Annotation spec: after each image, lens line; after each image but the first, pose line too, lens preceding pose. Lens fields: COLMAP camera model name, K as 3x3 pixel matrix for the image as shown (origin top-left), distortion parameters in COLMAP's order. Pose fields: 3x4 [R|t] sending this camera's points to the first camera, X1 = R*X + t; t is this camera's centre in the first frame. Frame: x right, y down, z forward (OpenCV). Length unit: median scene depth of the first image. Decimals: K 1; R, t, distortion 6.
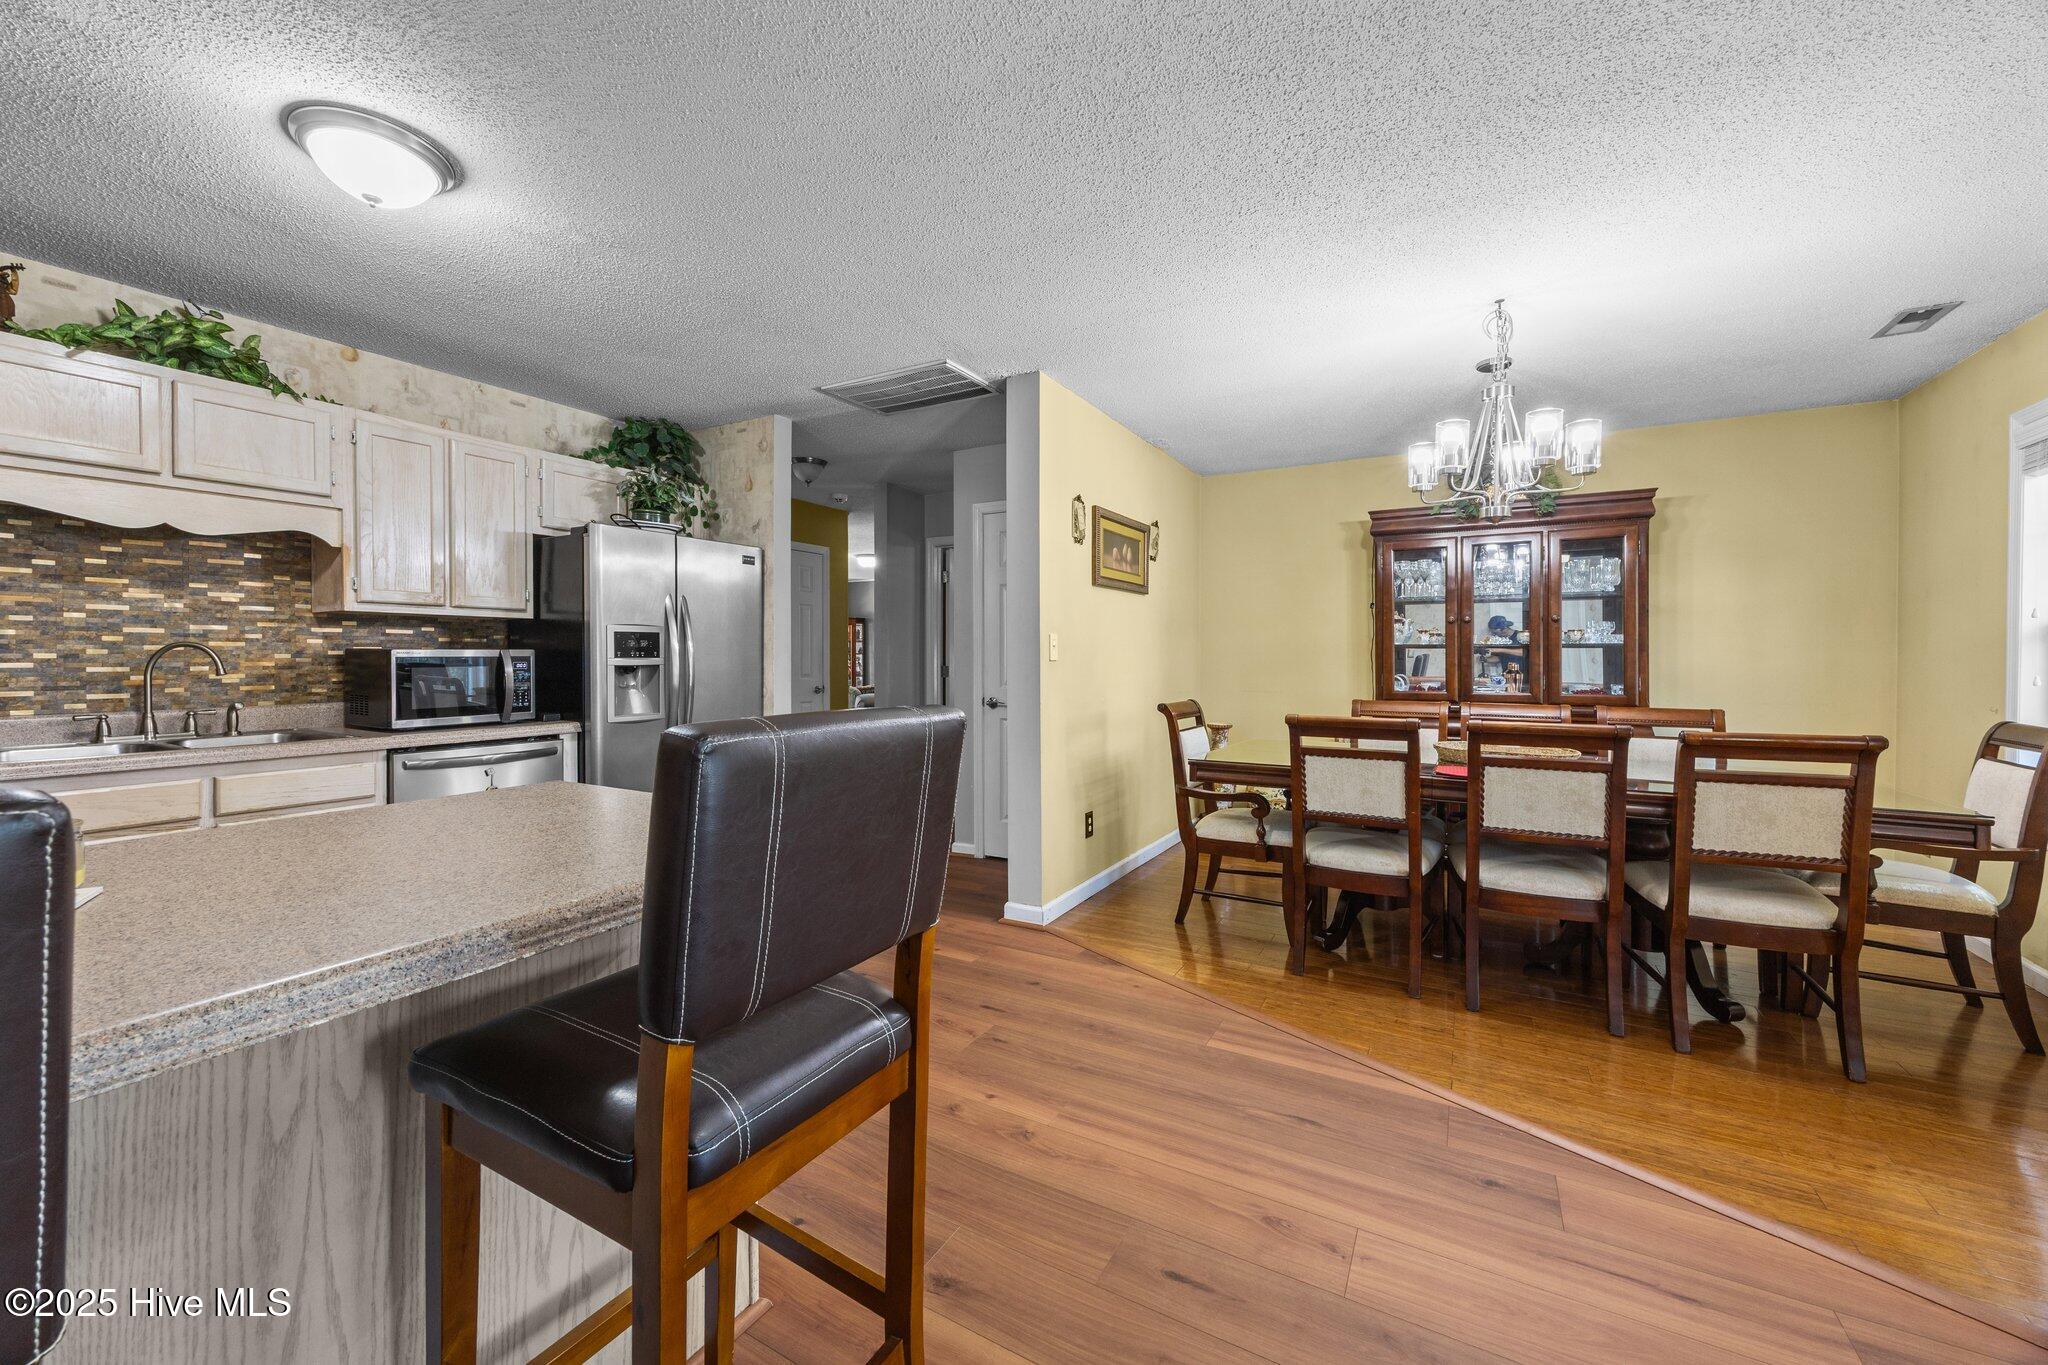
lens RADIAL K [[789.8, 0, 1029.6], [0, 789.8, 668.6], [0, 0, 1]] dist [0.006857, -0.000007]
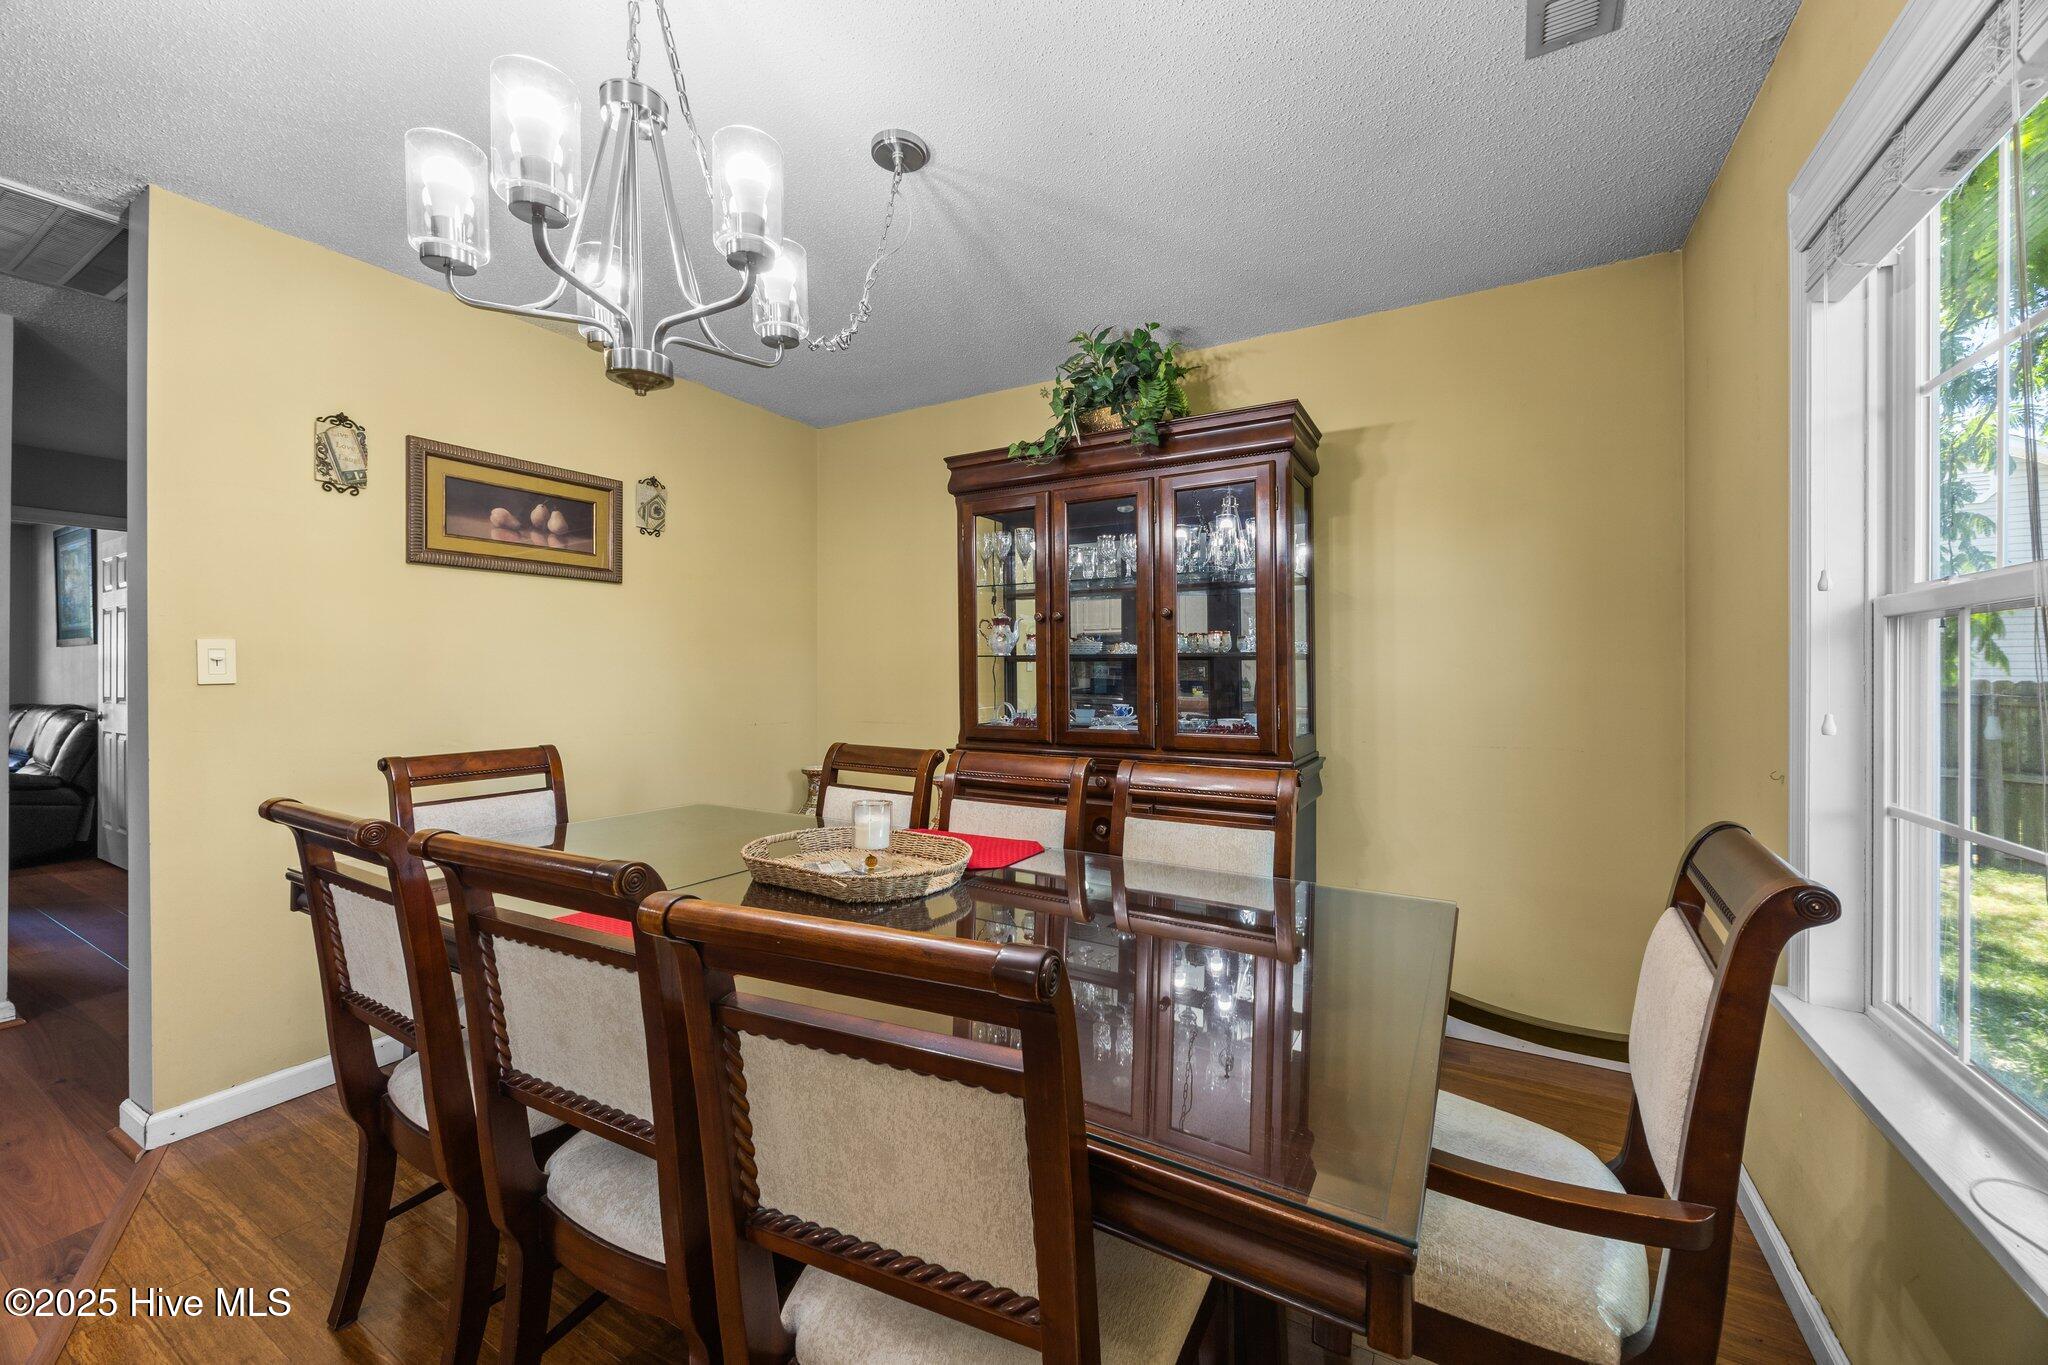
lens RADIAL K [[786.6, 0, 1024.0], [0, 786.6, 682.5], [0, 0, 1]] dist [0.001125, 0.000168]
pose [[0.999730, -0.004950, -0.022708, 0.603540], [0.004968, 0.999987, 0.000763, -0.009066], [0.022704, -0.000876, 0.999742, 0.399046]]
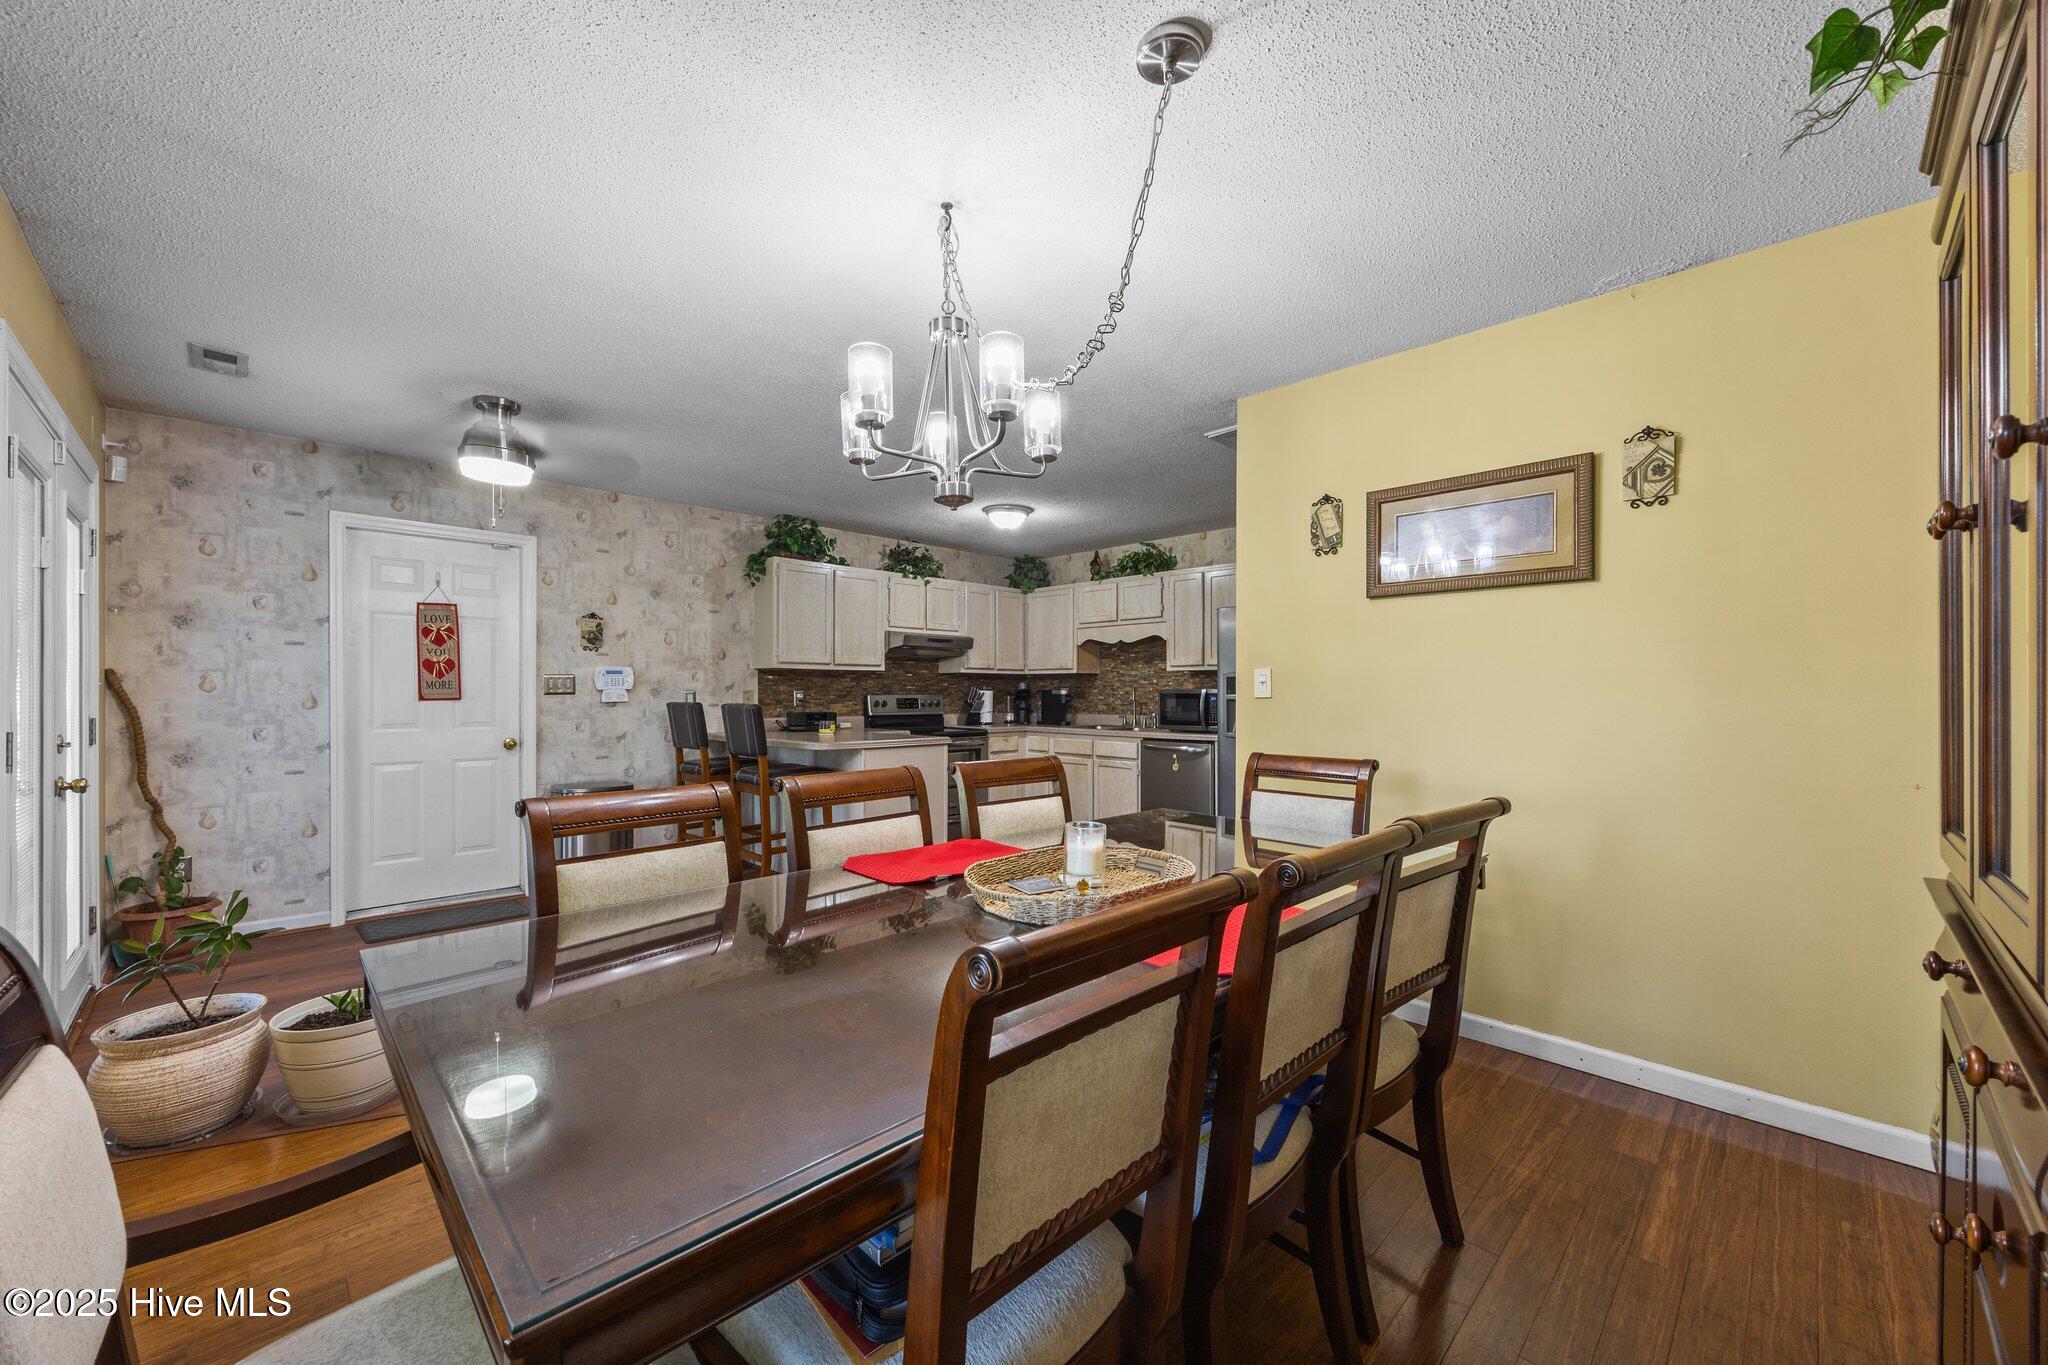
lens RADIAL K [[786.6, 0, 1024.0], [0, 786.6, 682.5], [0, 0, 1]] dist [0.001125, 0.000168]
pose [[-0.280971, -0.004436, -0.959706, 0.921720], [-0.005106, 0.999982, -0.003127, -0.023183], [0.959703, 0.004022, -0.280989, 0.927150]]
